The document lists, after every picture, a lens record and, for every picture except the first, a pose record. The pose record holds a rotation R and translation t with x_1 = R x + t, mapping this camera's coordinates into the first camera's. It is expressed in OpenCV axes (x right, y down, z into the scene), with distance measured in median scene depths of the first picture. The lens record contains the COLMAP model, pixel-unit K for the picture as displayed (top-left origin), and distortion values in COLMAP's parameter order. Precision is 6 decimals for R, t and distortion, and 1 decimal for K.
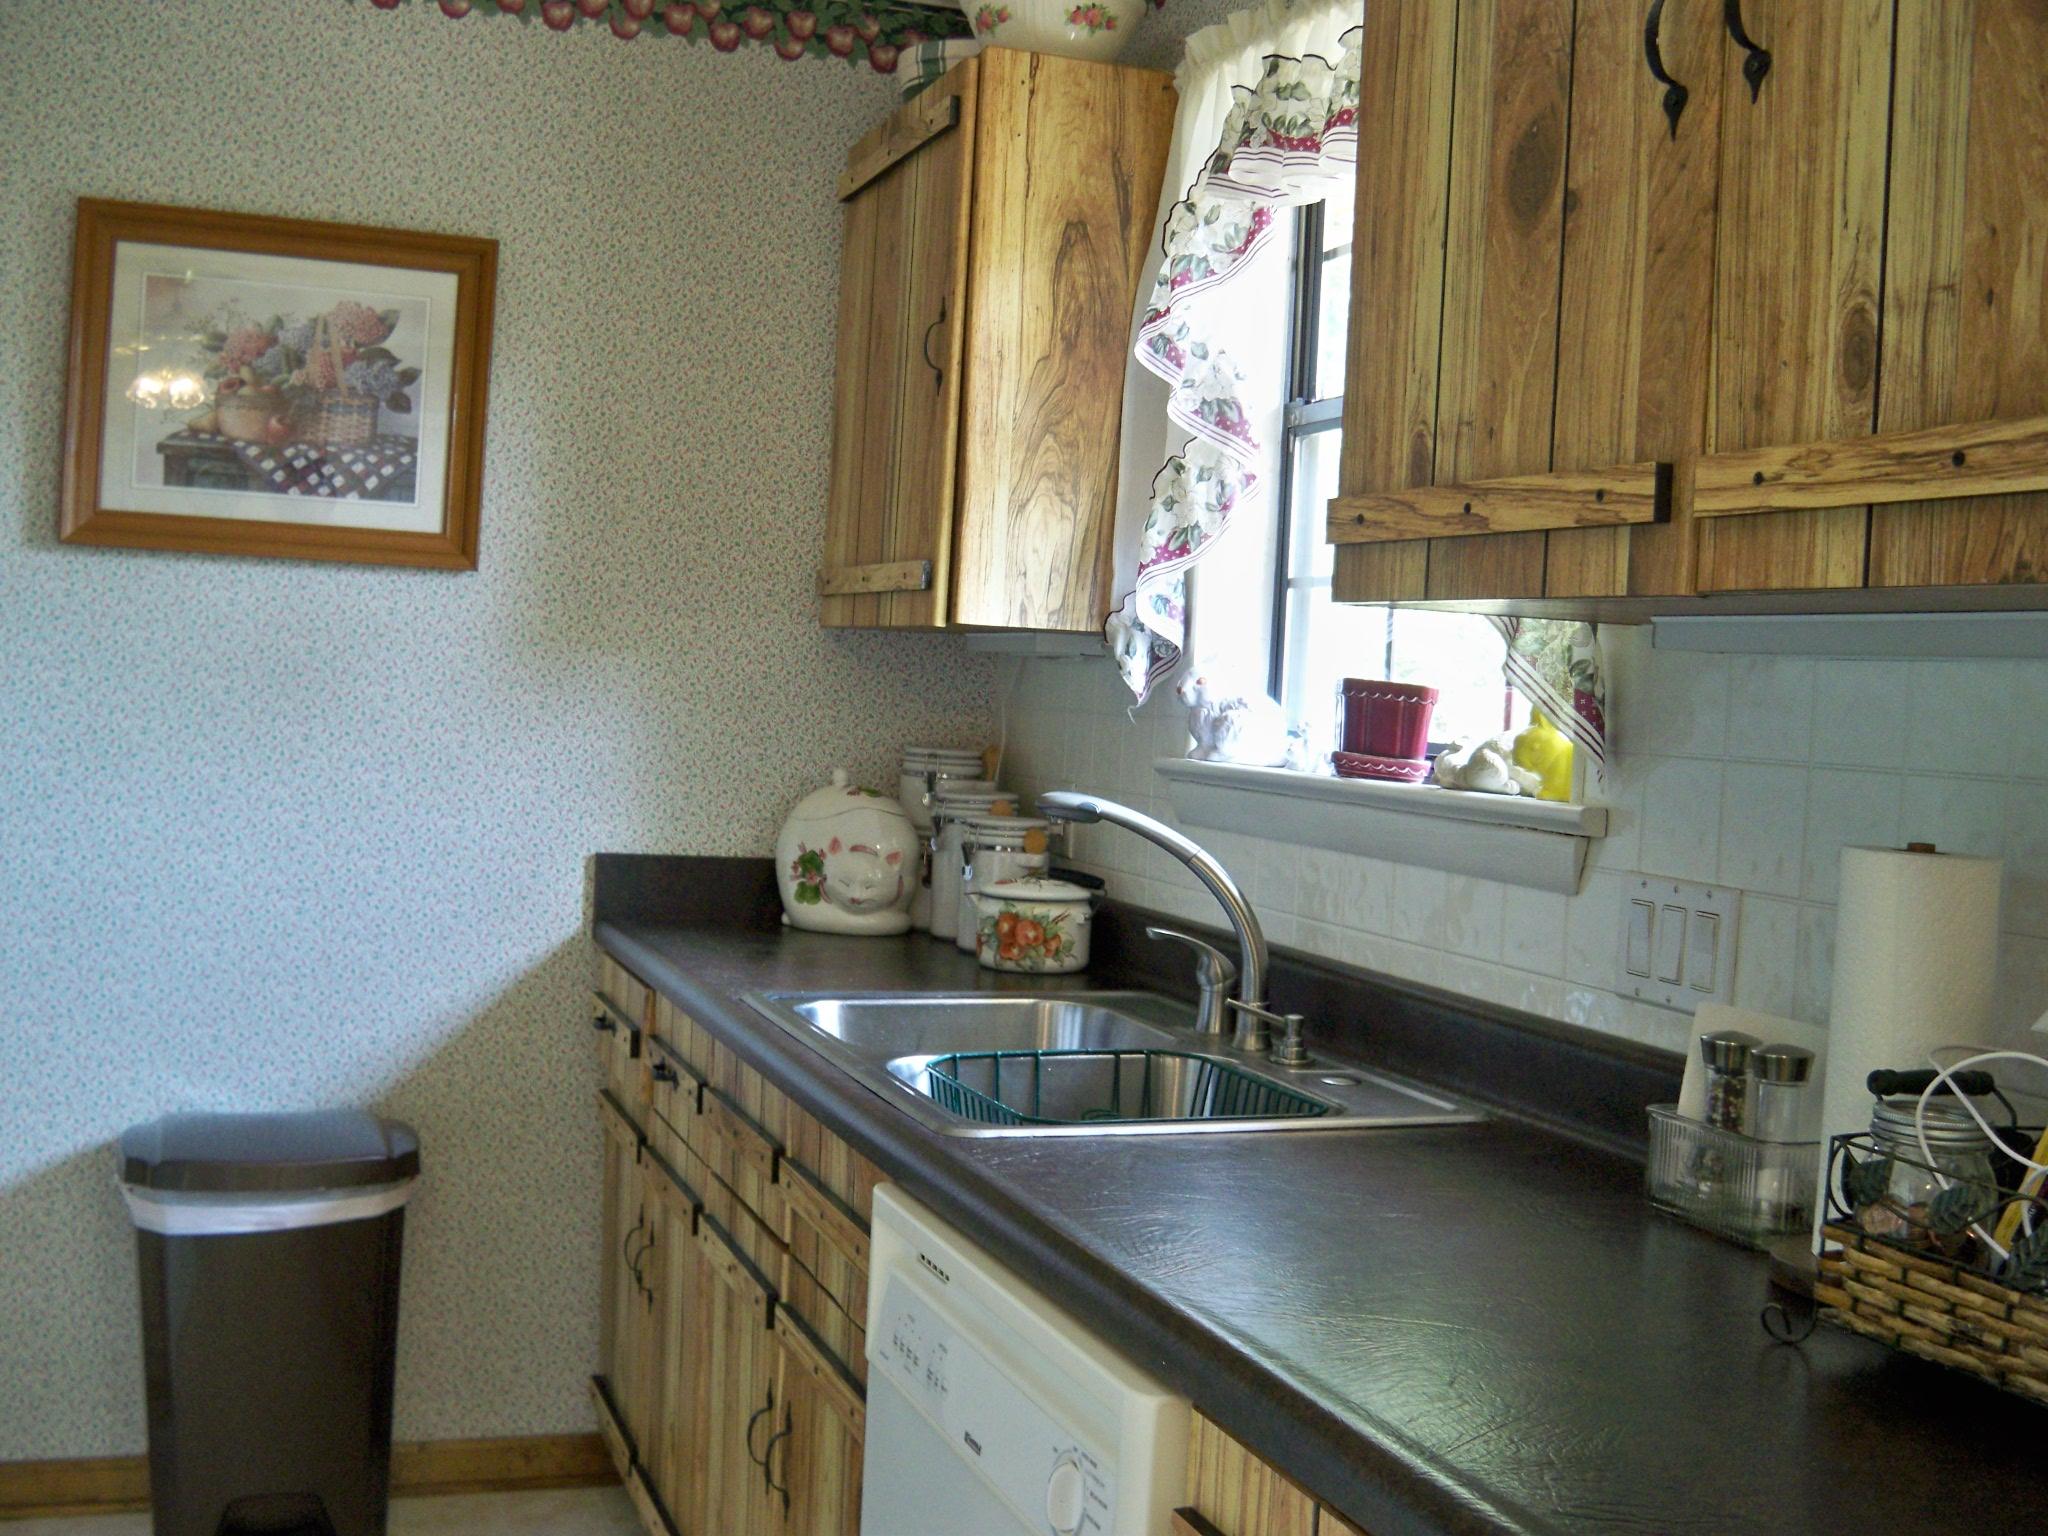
lens RADIAL K [[2208.1, 0, 1013.6], [0, 2208.1, 762.7], [0, 0, 1]] dist [-0.118971, 0.000000]
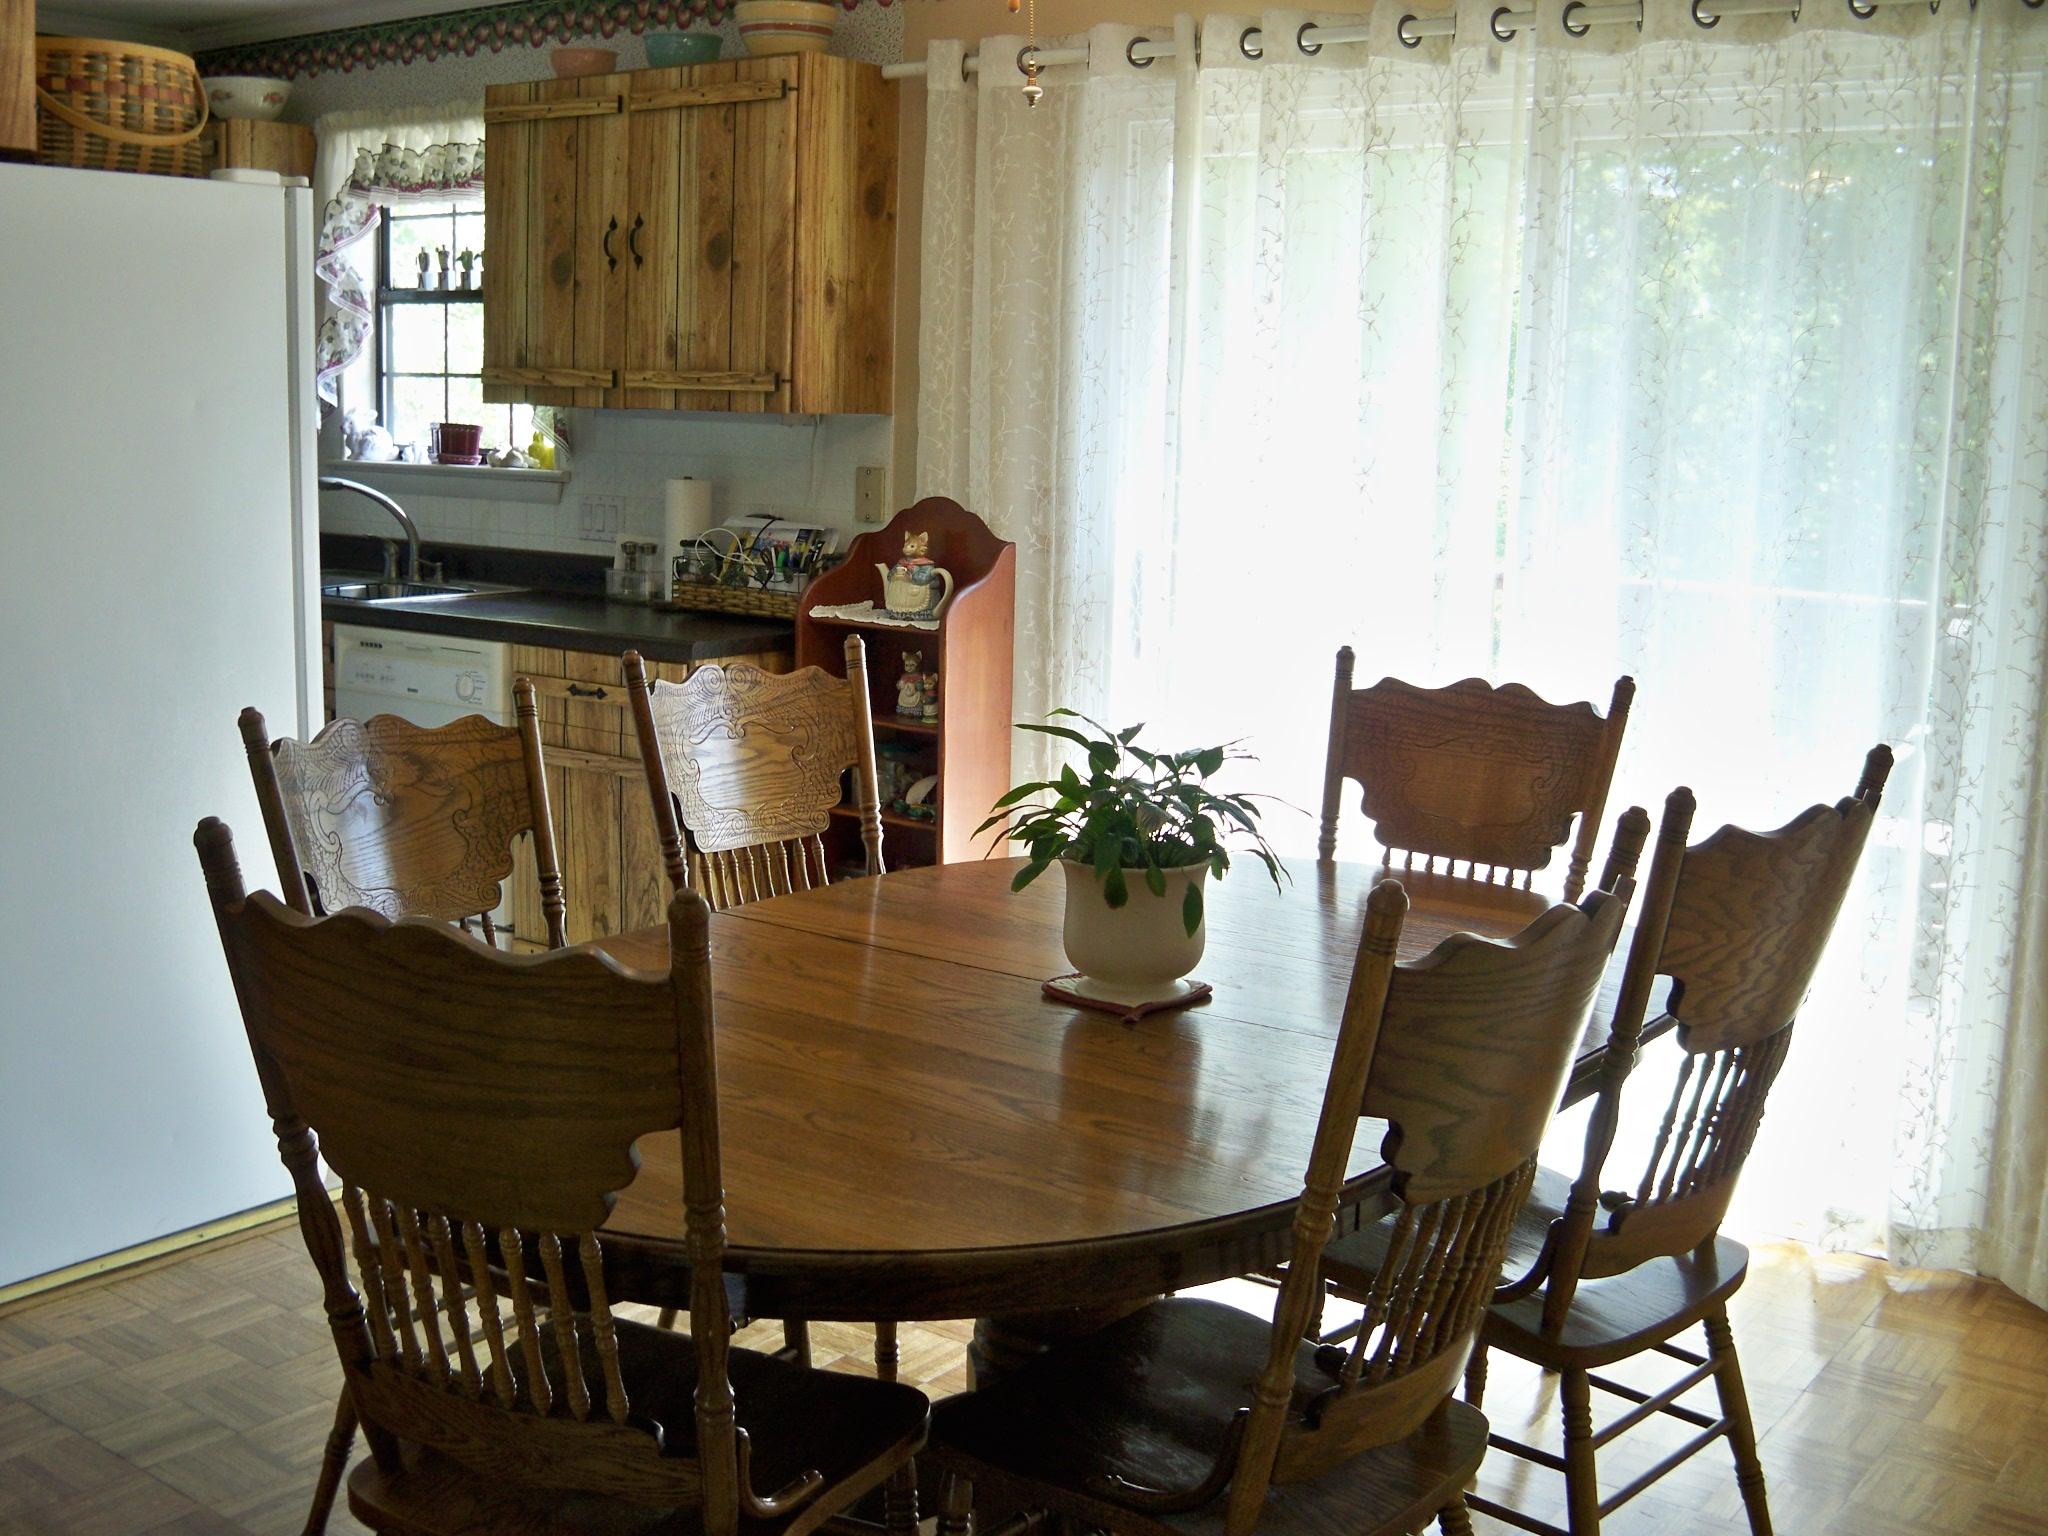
lens RADIAL K [[2208.1, 0, 1021.2], [0, 2208.1, 766.1], [0, 0, 1]] dist [-0.118971, 0.000000]
pose [[0.831012, -0.118333, 0.543522, -0.939444], [0.033091, 0.985897, 0.164051, -0.055659], [-0.555269, -0.118343, 0.823208, -1.912234]]
